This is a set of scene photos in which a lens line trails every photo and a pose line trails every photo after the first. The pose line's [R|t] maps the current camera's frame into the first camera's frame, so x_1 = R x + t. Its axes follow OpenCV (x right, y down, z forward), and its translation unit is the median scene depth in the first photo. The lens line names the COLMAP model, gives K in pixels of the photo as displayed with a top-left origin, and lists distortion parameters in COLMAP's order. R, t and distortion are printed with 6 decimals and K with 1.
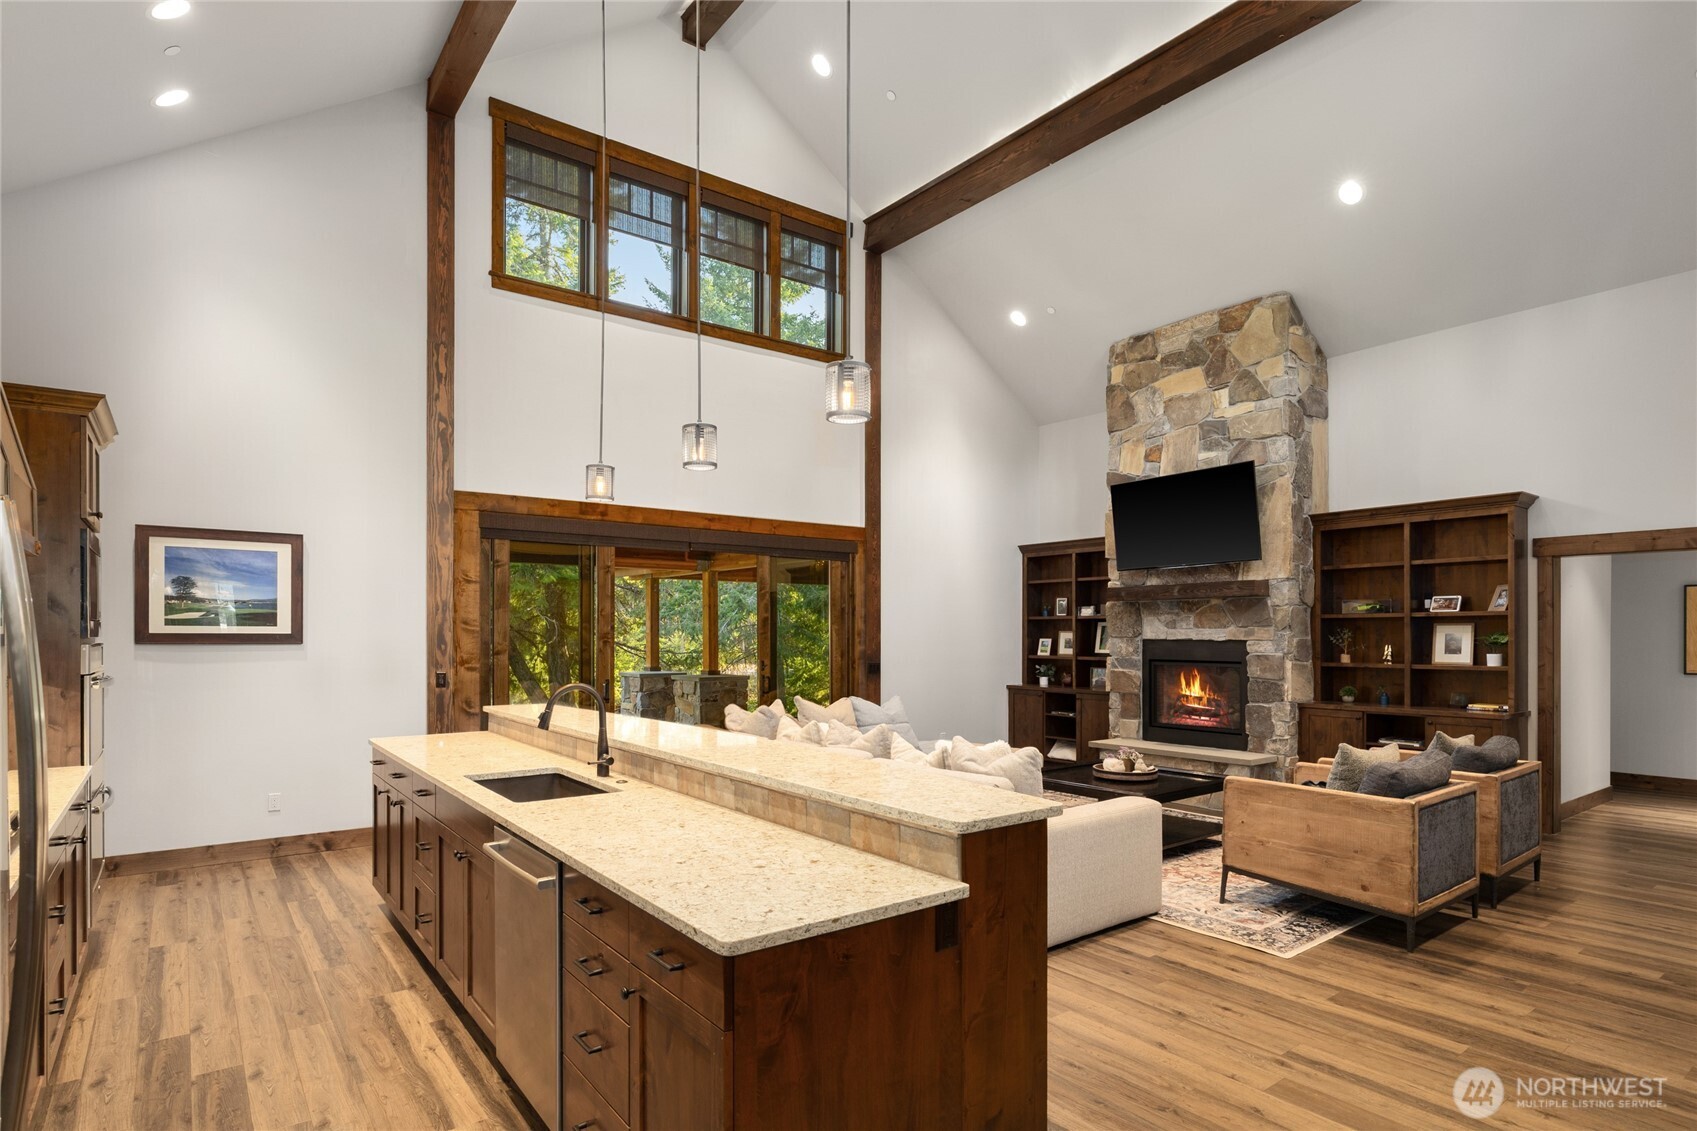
lens RADIAL K [[884.4, 0, 845.8], [0, 884.4, 635.7], [0, 0, 1]] dist [-0.006590, -0.002193]
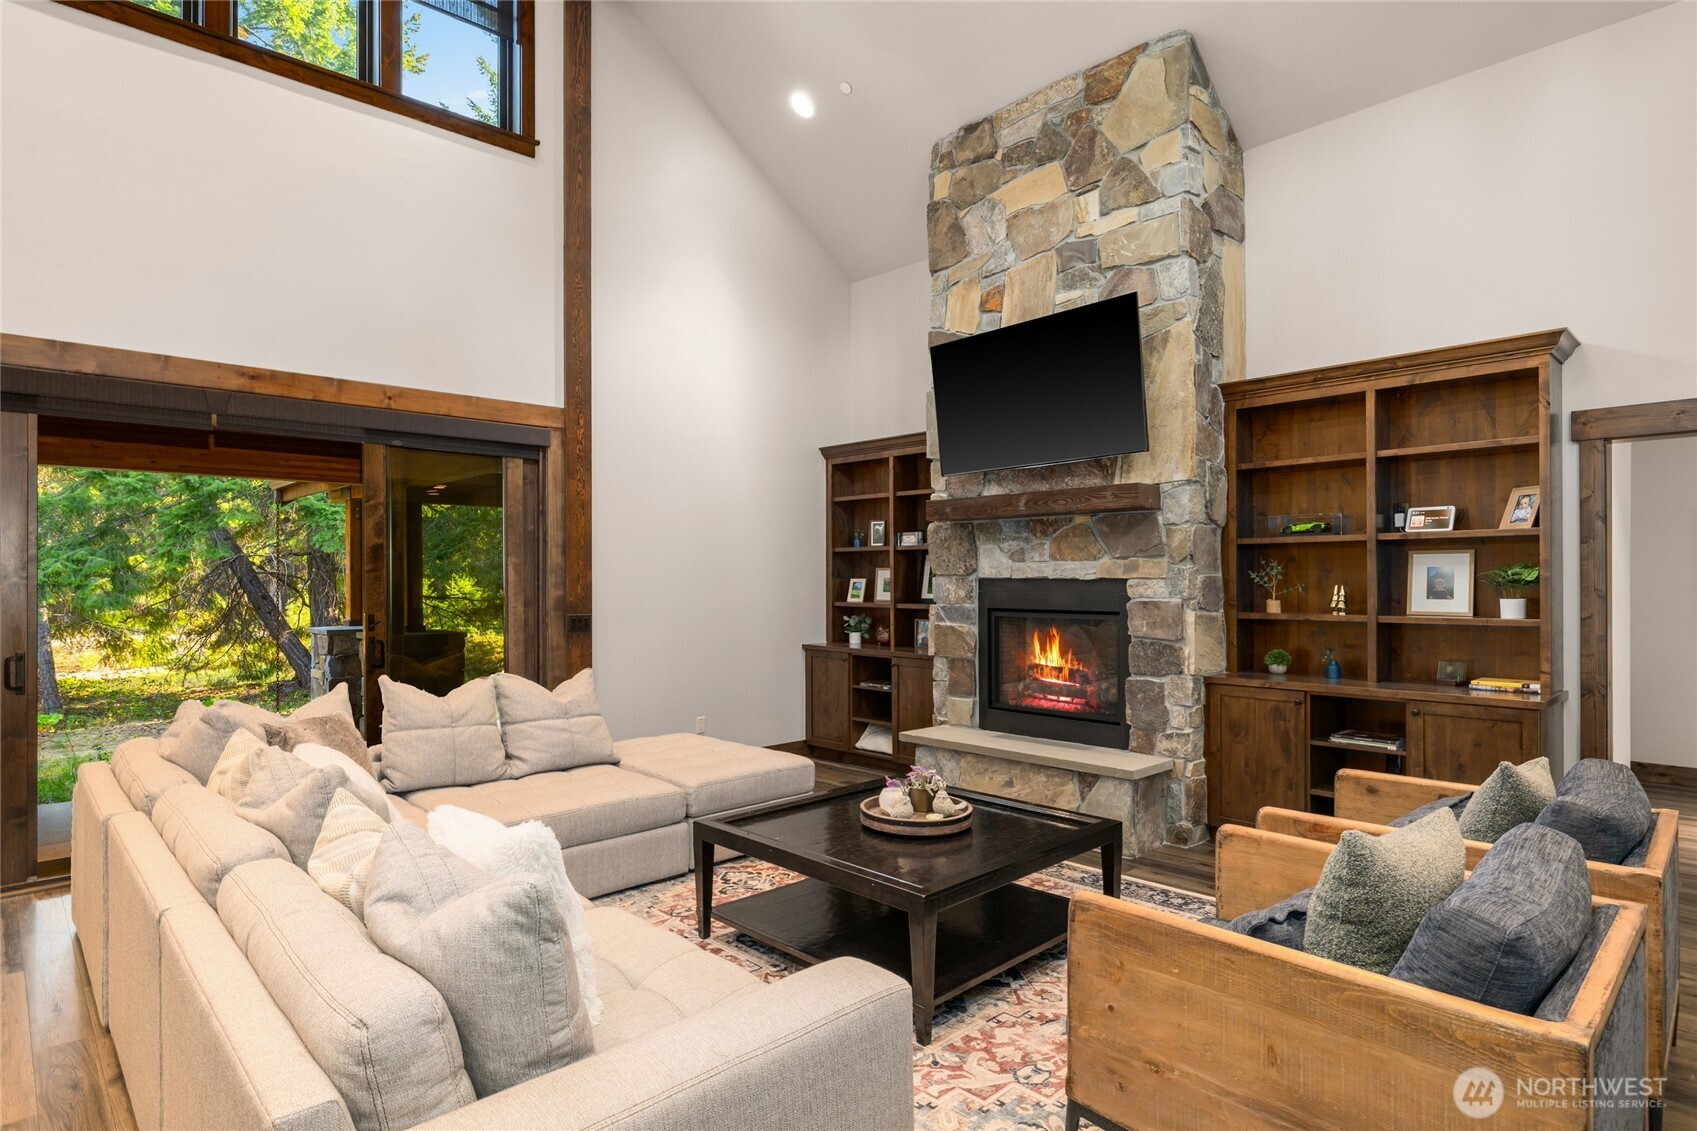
lens RADIAL K [[884.4, 0, 837.9], [0, 884.4, 581.1], [0, 0, 1]] dist [-0.006590, -0.002193]
pose [[0.994523, -0.003593, 0.104456, 0.180672], [0.003403, 0.999992, 0.002002, 0.005092], [-0.104462, -0.001635, 0.994528, 0.389124]]
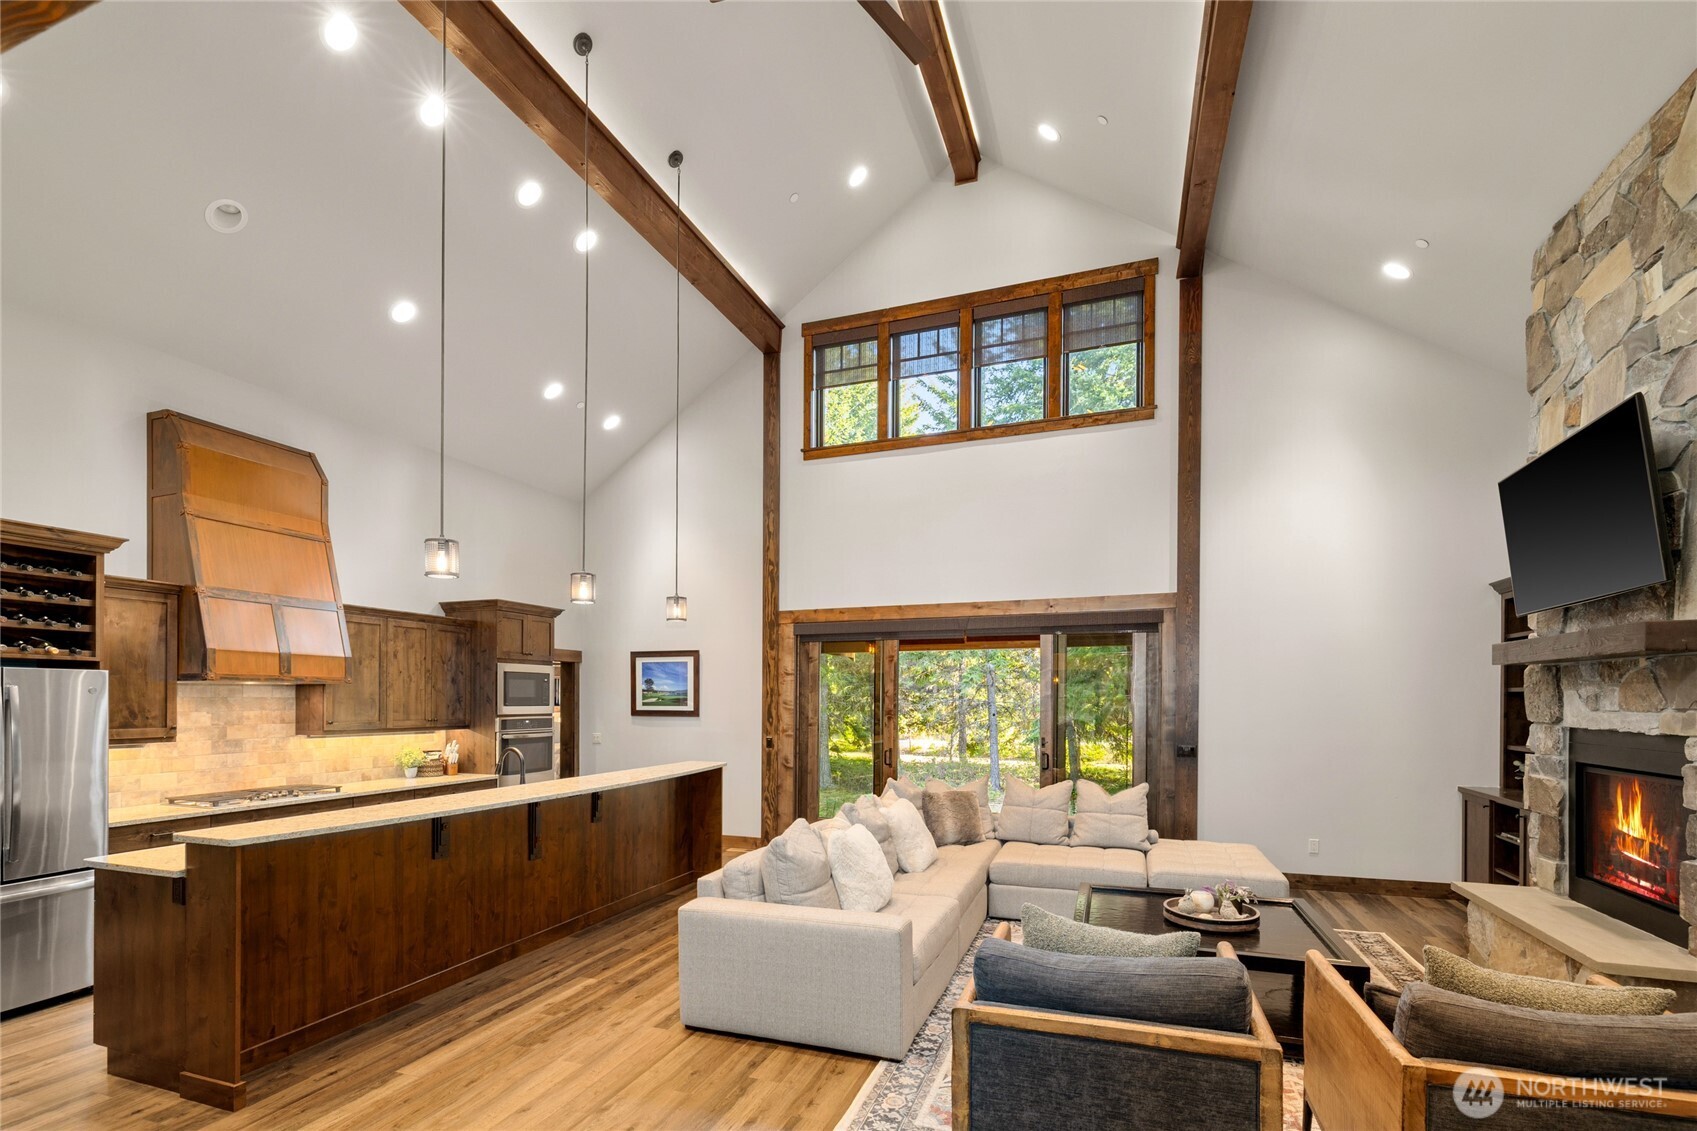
lens RADIAL K [[776.9, 0, 831.5], [0, 776.9, 695.8], [0, 0, 1]] dist [0.002962, 0.000658]
pose [[0.540377, -0.006975, -0.841394, 0.576357], [-0.001612, 0.999955, -0.009325, -0.013237], [0.841422, 0.006396, 0.540341, 0.339086]]
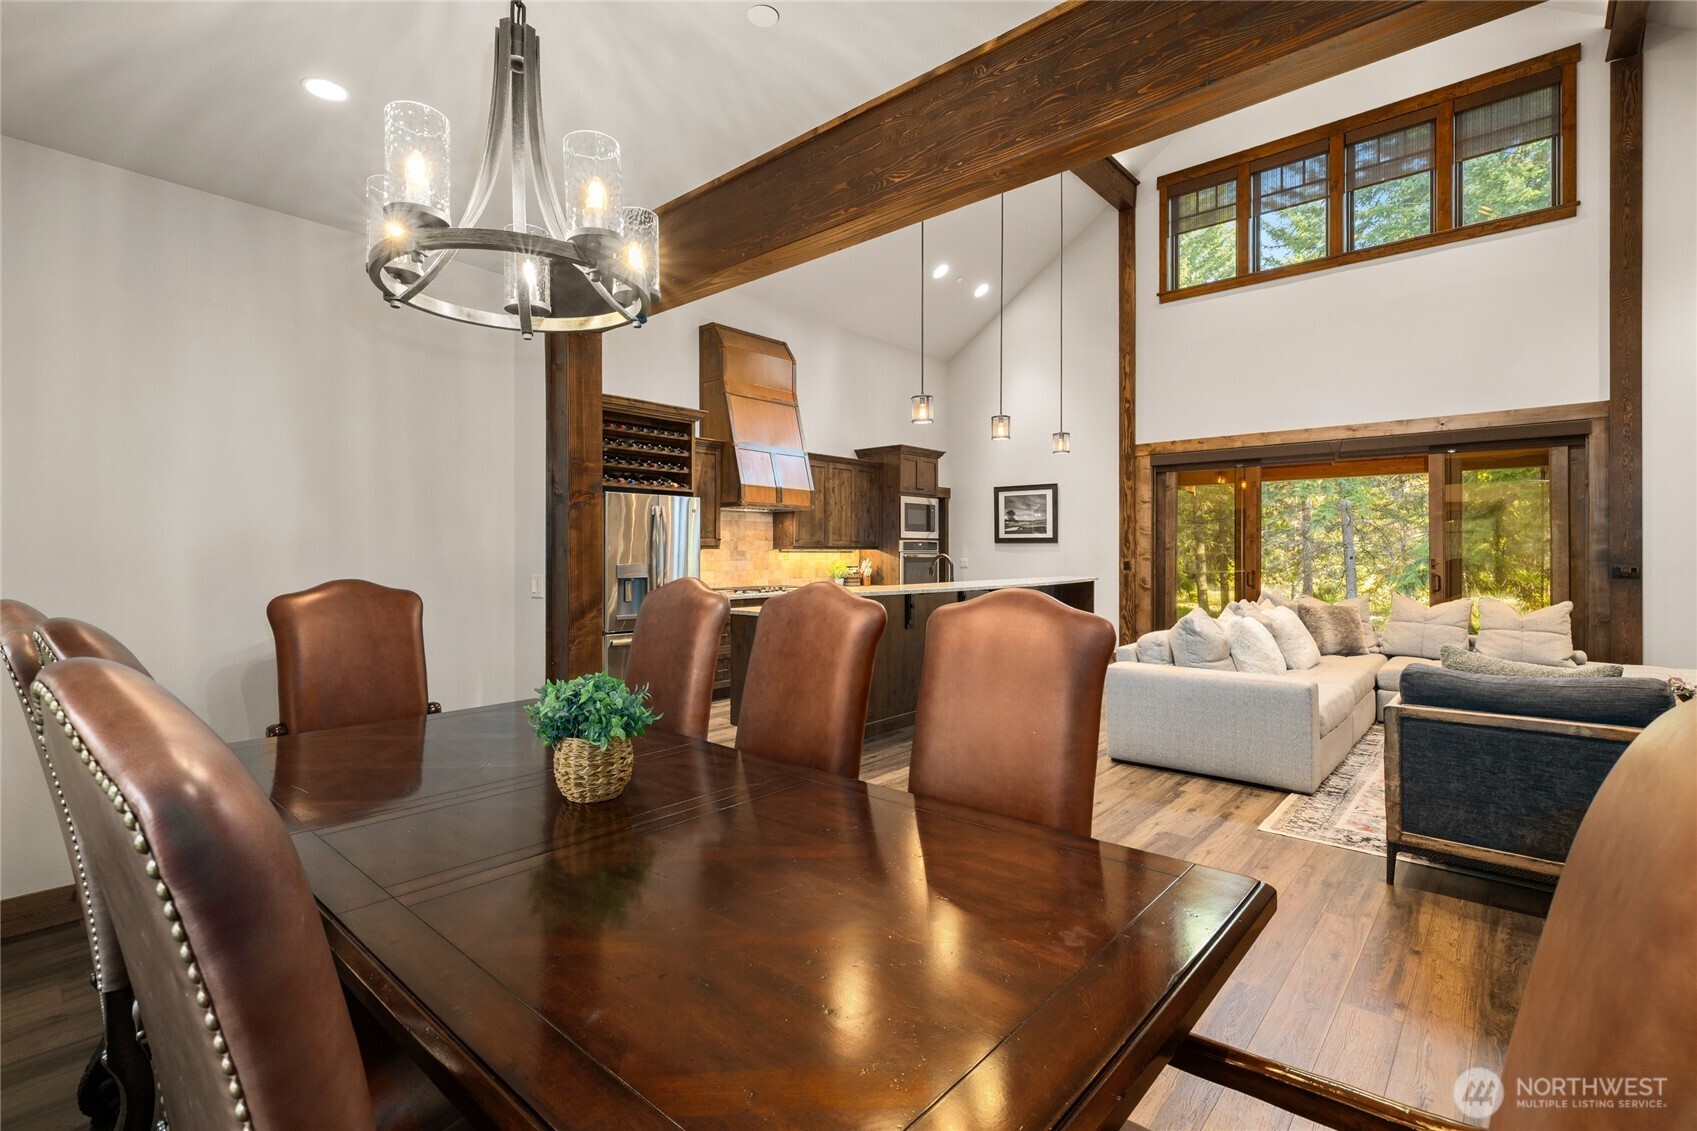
lens RADIAL K [[776.9, 0, 832.8], [0, 776.9, 539.8], [0, 0, 1]] dist [0.002962, 0.000658]
pose [[0.195959, -0.015607, -0.980488, 0.691531], [-0.002464, 0.999862, -0.016408, 0.024057], [0.980609, 0.005631, 0.195893, 0.179315]]
